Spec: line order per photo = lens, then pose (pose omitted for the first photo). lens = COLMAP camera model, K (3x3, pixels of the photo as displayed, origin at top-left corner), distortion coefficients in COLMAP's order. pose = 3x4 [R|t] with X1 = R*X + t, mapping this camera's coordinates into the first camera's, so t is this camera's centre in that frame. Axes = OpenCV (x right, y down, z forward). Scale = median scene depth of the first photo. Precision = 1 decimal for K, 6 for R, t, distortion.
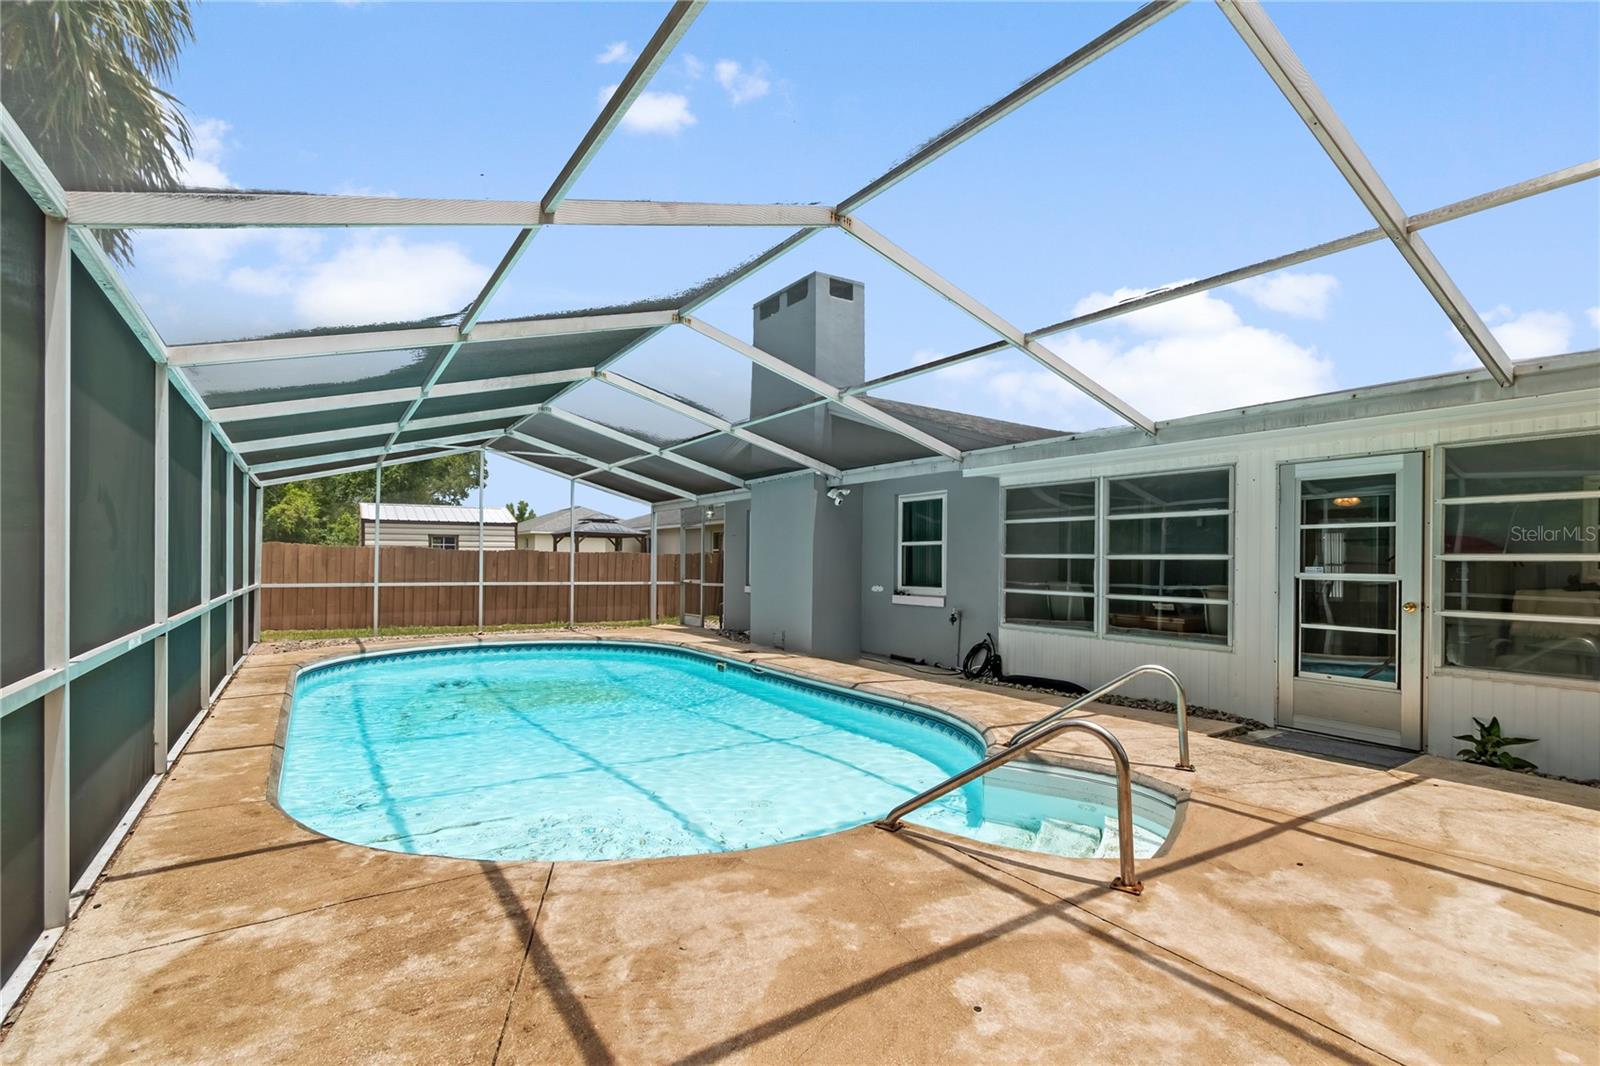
lens RADIAL K [[715.7, 0, 793.2], [0, 715.7, 557.6], [0, 0, 1]] dist [0.001840, -0.000814]
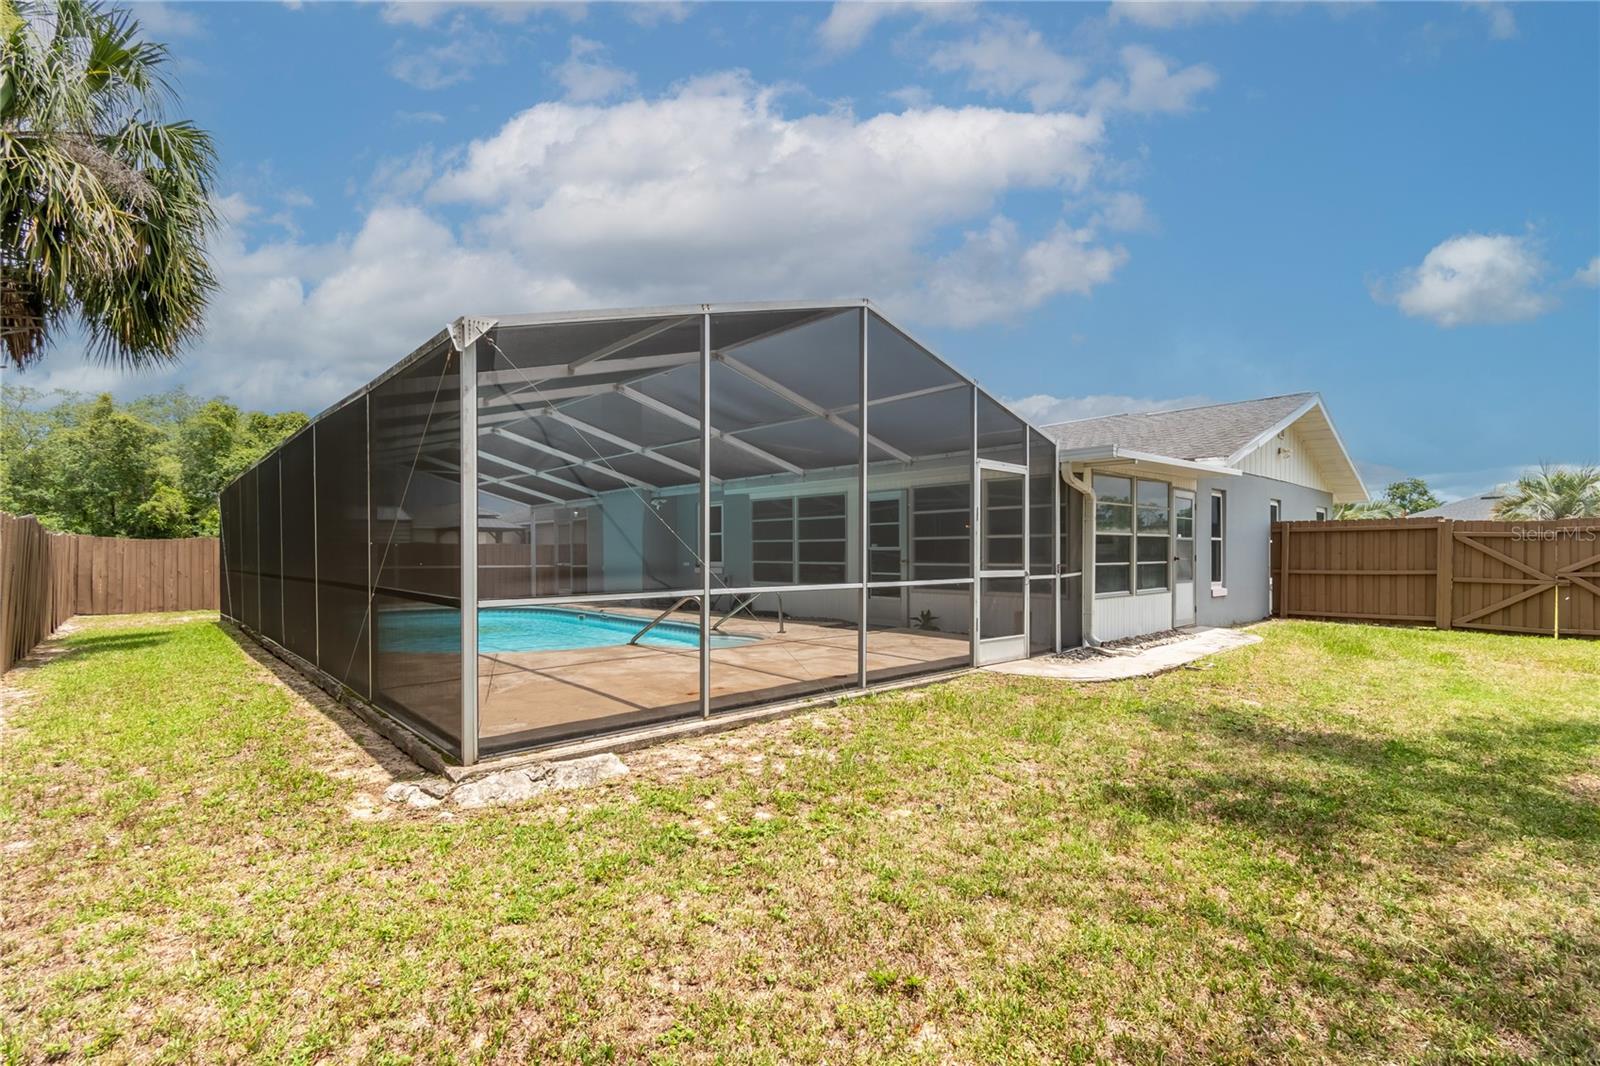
lens RADIAL K [[715.7, 0, 794.3], [0, 715.7, 543.6], [0, 0, 1]] dist [0.001840, -0.000814]
pose [[0.987069, -0.011685, 0.159872, 0.101182], [0.012733, 0.999904, -0.005533, 0.011411], [-0.159792, 0.007497, 0.987122, -0.548805]]
